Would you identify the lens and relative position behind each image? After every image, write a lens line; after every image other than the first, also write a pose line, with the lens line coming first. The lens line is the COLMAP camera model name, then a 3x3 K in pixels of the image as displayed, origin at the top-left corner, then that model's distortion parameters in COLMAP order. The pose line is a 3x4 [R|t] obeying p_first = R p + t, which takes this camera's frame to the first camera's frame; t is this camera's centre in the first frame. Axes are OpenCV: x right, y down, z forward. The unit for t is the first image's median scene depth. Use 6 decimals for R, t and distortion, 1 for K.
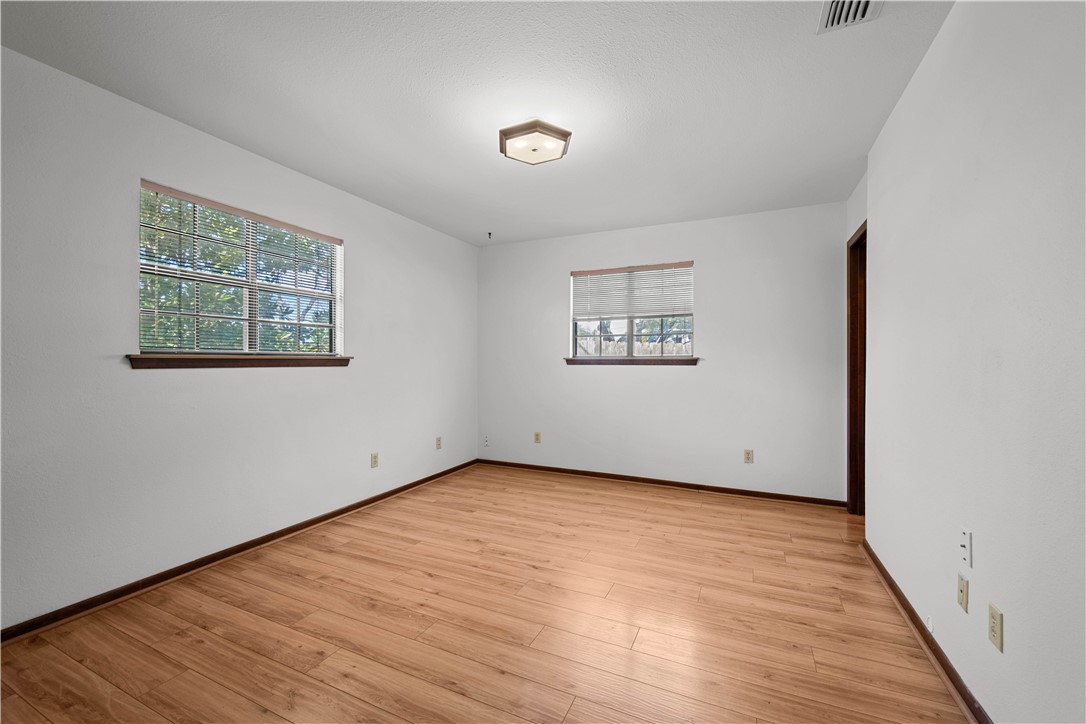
lens RADIAL K [[428.8, 0, 562.9], [0, 428.8, 369.1], [0, 0, 1]] dist [0.000686, 0.000494]
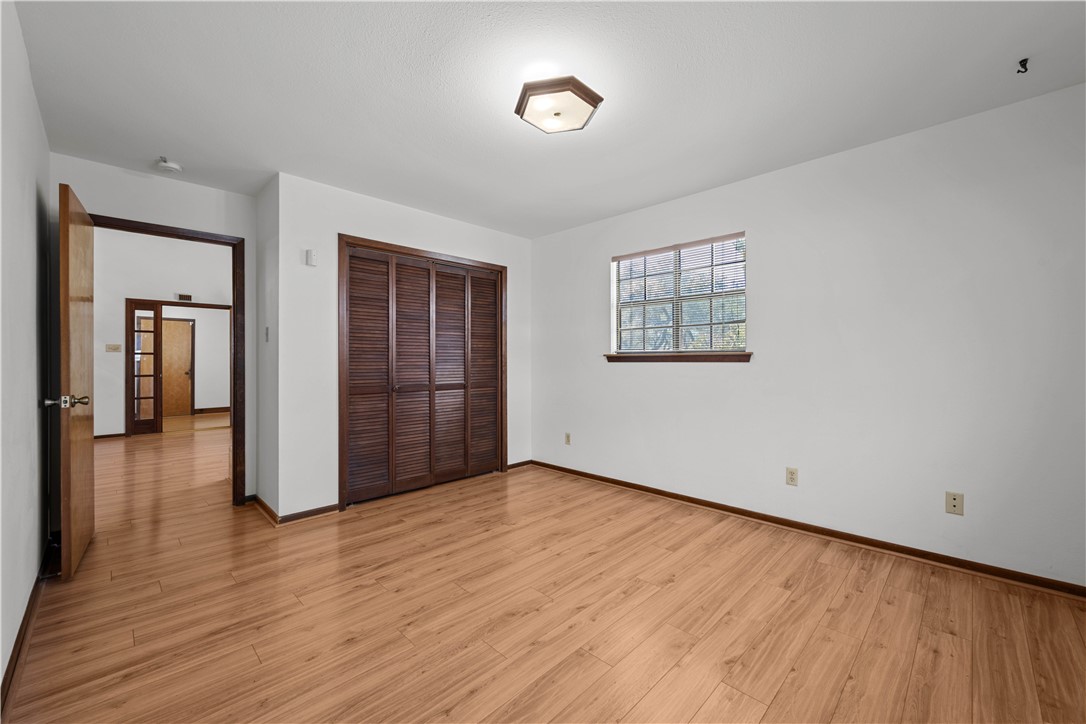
lens RADIAL K [[428.8, 0, 544.0], [0, 428.8, 354.1], [0, 0, 1]] dist [0.000686, 0.000494]
pose [[-0.352327, -0.008870, -0.935835, 0.644874], [-0.013871, 0.999895, -0.004254, -0.017993], [0.935774, 0.011482, -0.352413, 1.068529]]
